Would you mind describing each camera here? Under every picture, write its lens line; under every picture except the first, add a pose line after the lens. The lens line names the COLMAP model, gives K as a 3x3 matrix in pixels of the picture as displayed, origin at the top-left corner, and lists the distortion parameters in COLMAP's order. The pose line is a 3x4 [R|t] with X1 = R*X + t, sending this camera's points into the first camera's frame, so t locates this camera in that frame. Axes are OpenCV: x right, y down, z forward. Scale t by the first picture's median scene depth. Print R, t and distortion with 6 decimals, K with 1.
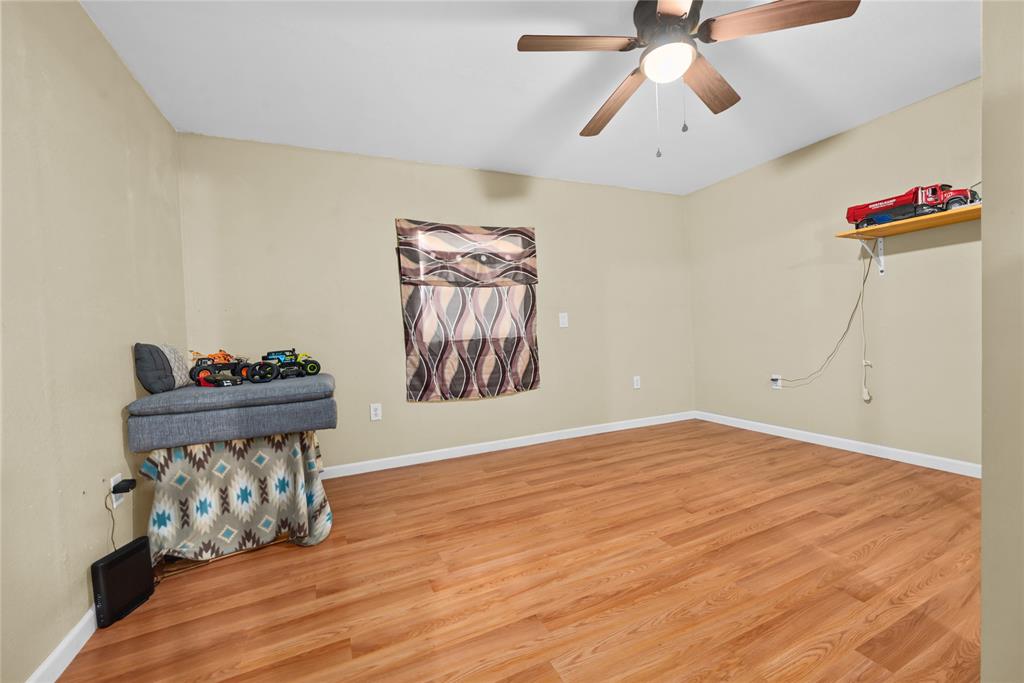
lens RADIAL K [[395.6, 0, 490.3], [0, 395.6, 333.2], [0, 0, 1]] dist [-0.000980, -0.000181]
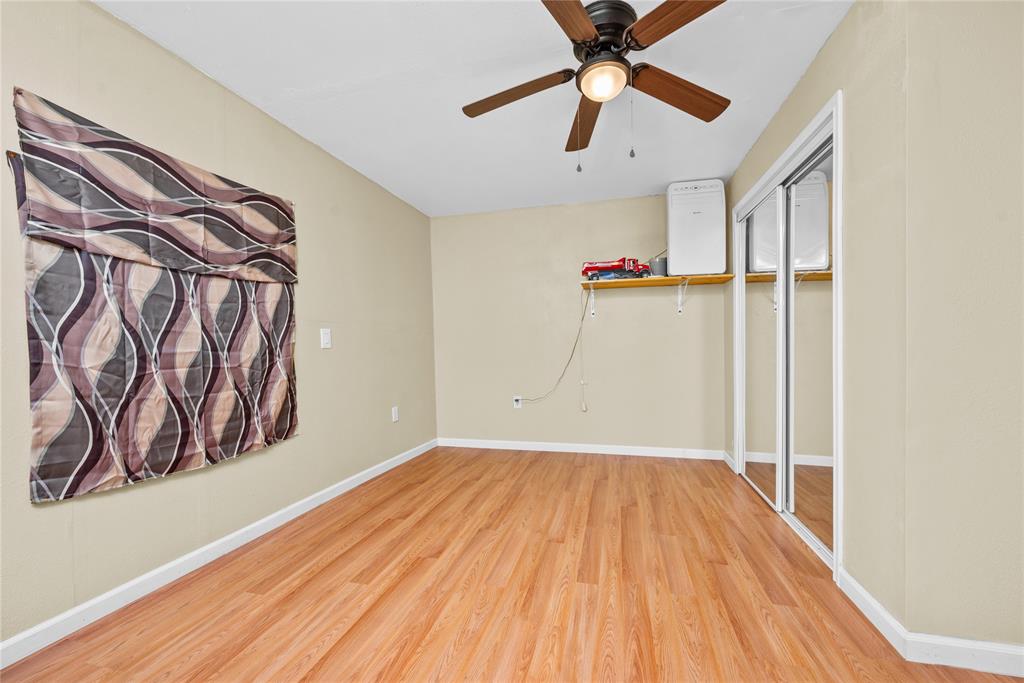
lens RADIAL K [[415.2, 0, 516.8], [0, 415.2, 343.6], [0, 0, 1]] dist [-0.007014, -0.000294]
pose [[0.613851, 0.040445, 0.788385, -0.237513], [-0.011408, 0.999037, -0.042369, 0.006267], [-0.789340, 0.017014, 0.613721, 0.281214]]
